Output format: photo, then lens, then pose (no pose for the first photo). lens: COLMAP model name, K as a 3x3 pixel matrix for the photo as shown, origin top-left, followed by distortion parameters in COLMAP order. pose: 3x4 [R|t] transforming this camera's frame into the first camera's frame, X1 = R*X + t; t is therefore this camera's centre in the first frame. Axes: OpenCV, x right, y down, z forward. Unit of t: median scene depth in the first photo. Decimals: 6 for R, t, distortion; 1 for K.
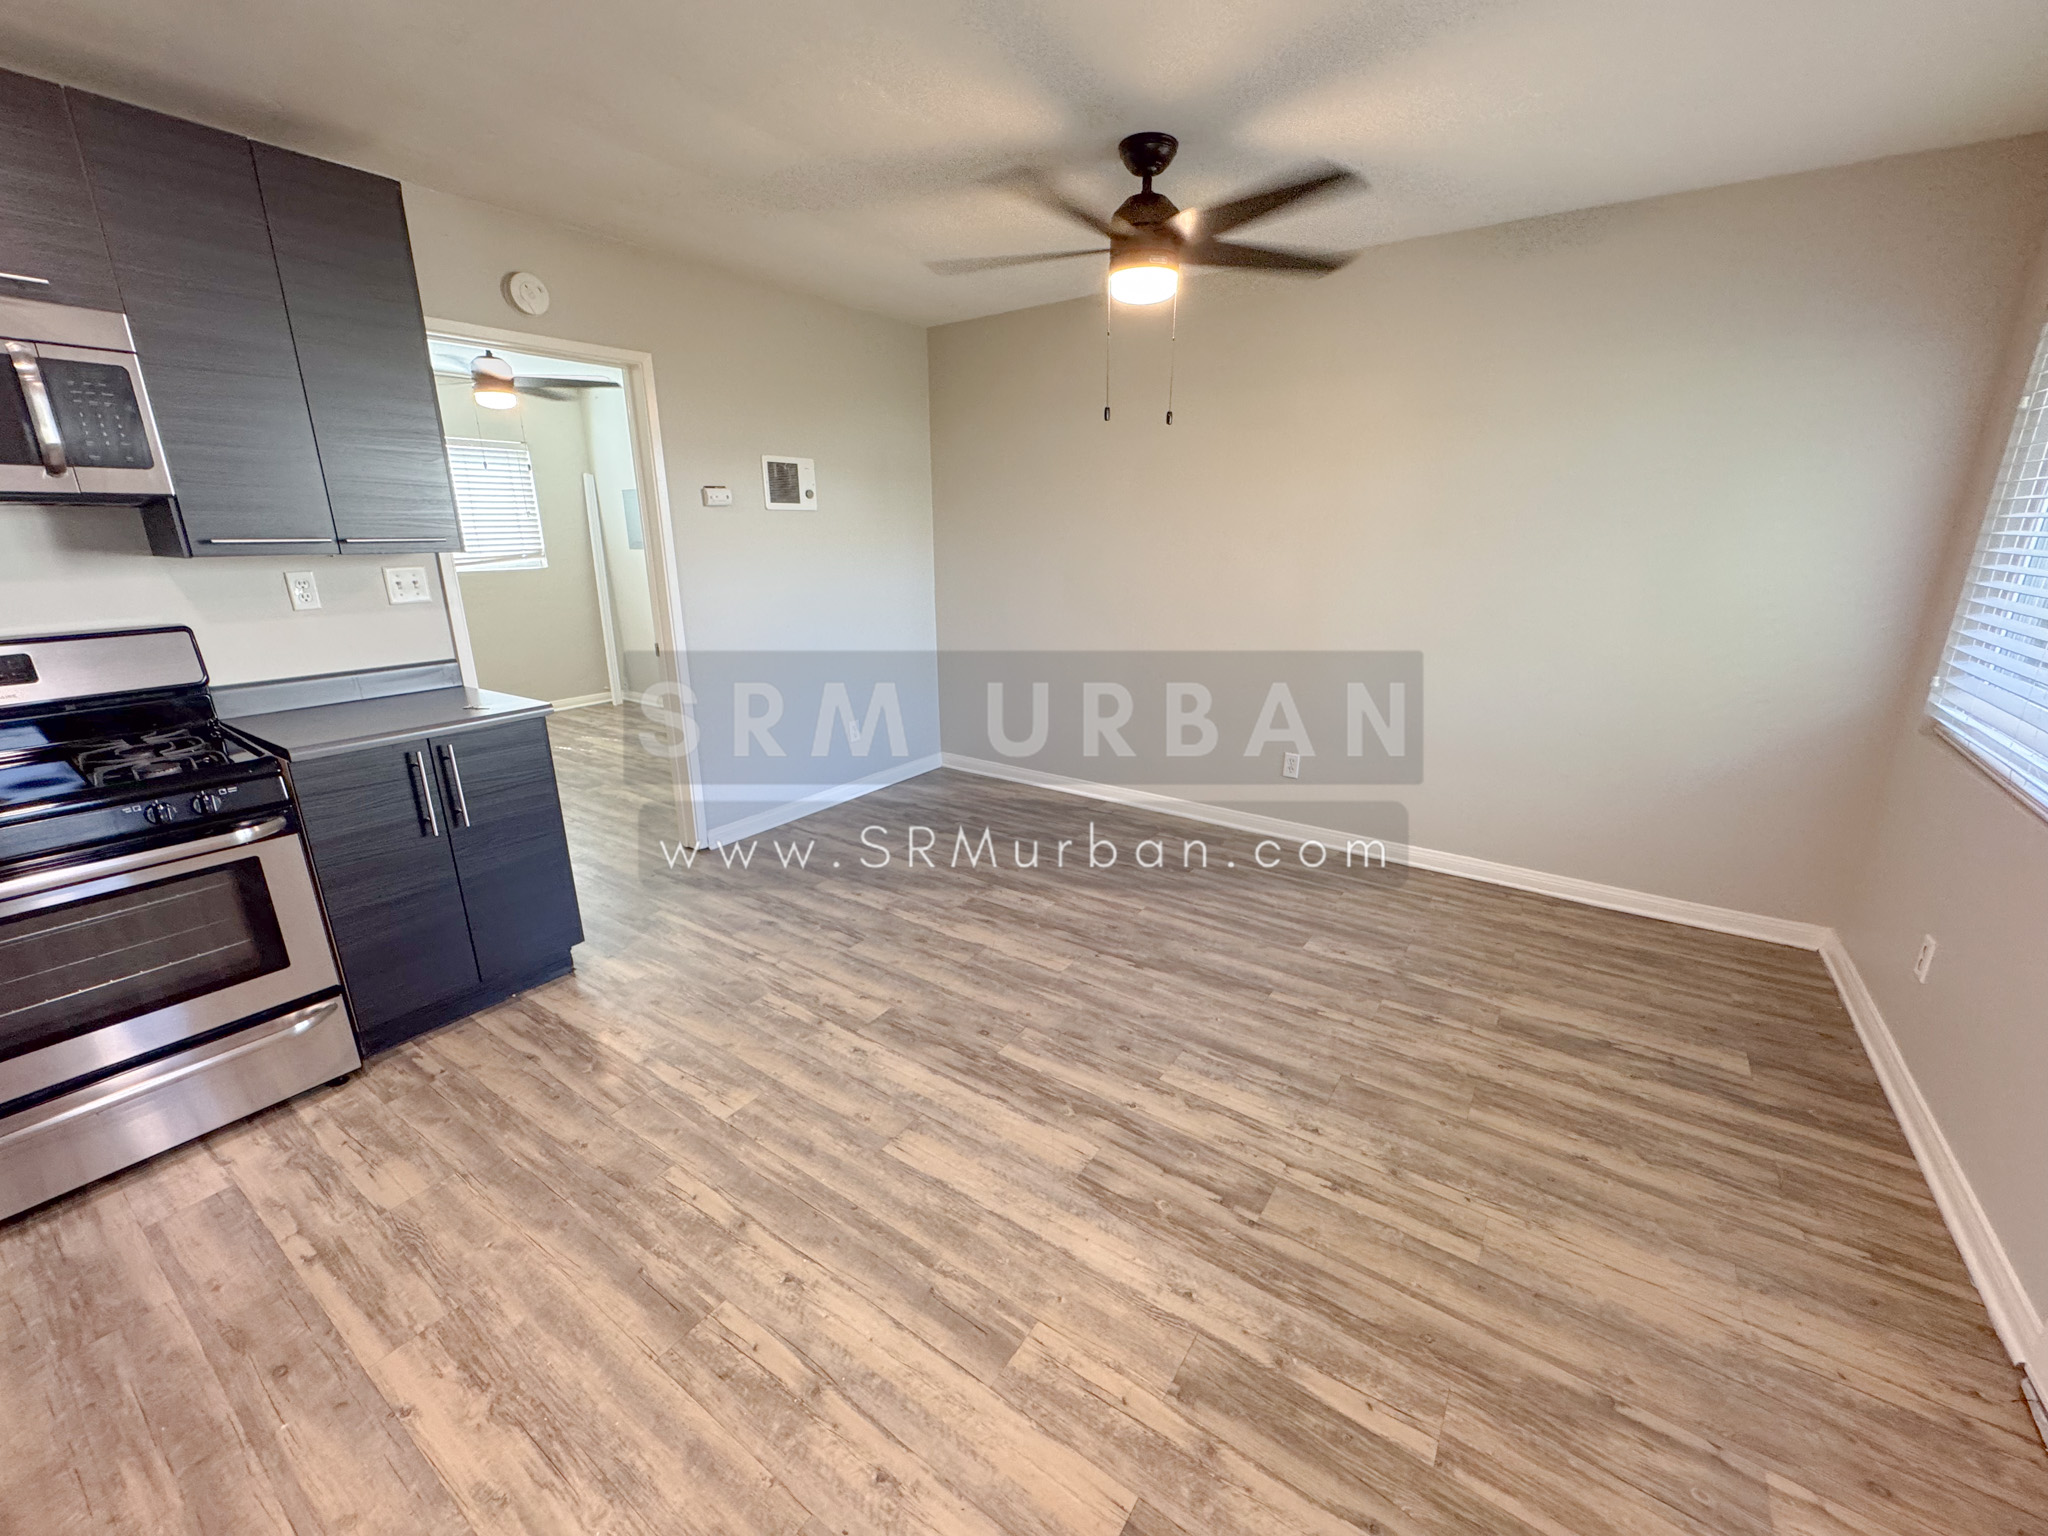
lens RADIAL K [[819.2, 0, 1024.0], [0, 819.2, 768.0], [0, 0, 1]] dist [-0.003494, 0.000685]
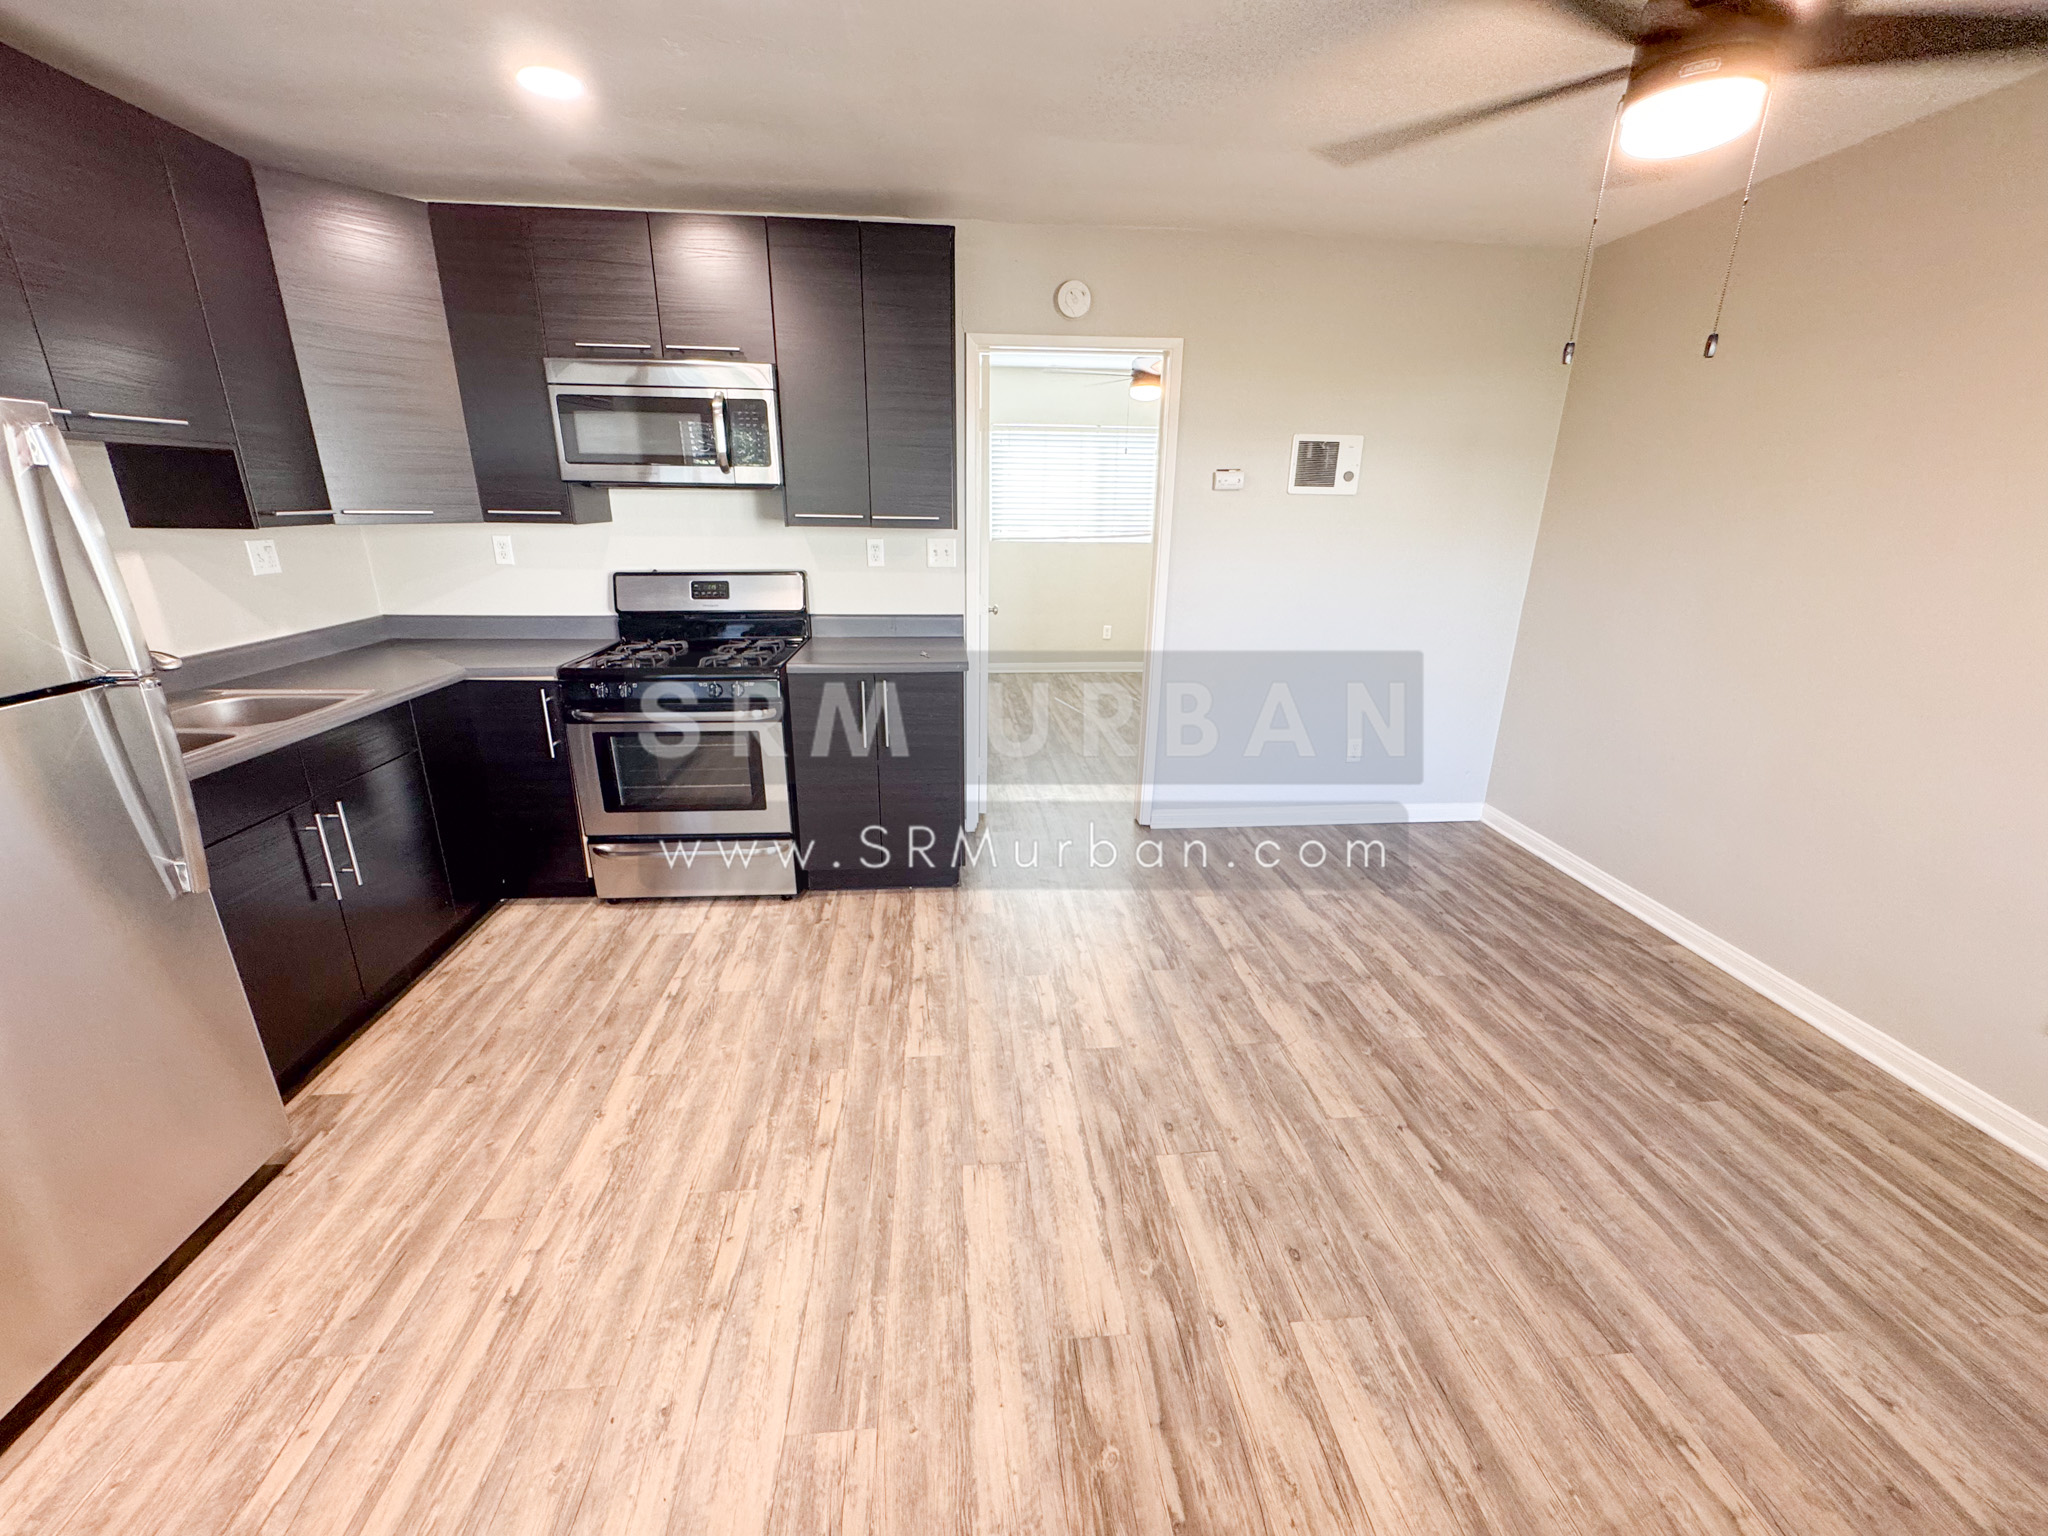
lens RADIAL K [[819.2, 0, 1024.0], [0, 819.2, 768.0], [0, 0, 1]] dist [-0.003494, 0.000685]
pose [[0.642183, 0.251636, -0.724072, 0.427134], [-0.232515, 0.964026, 0.128808, -0.121323], [0.730436, 0.085639, 0.677590, 0.333233]]
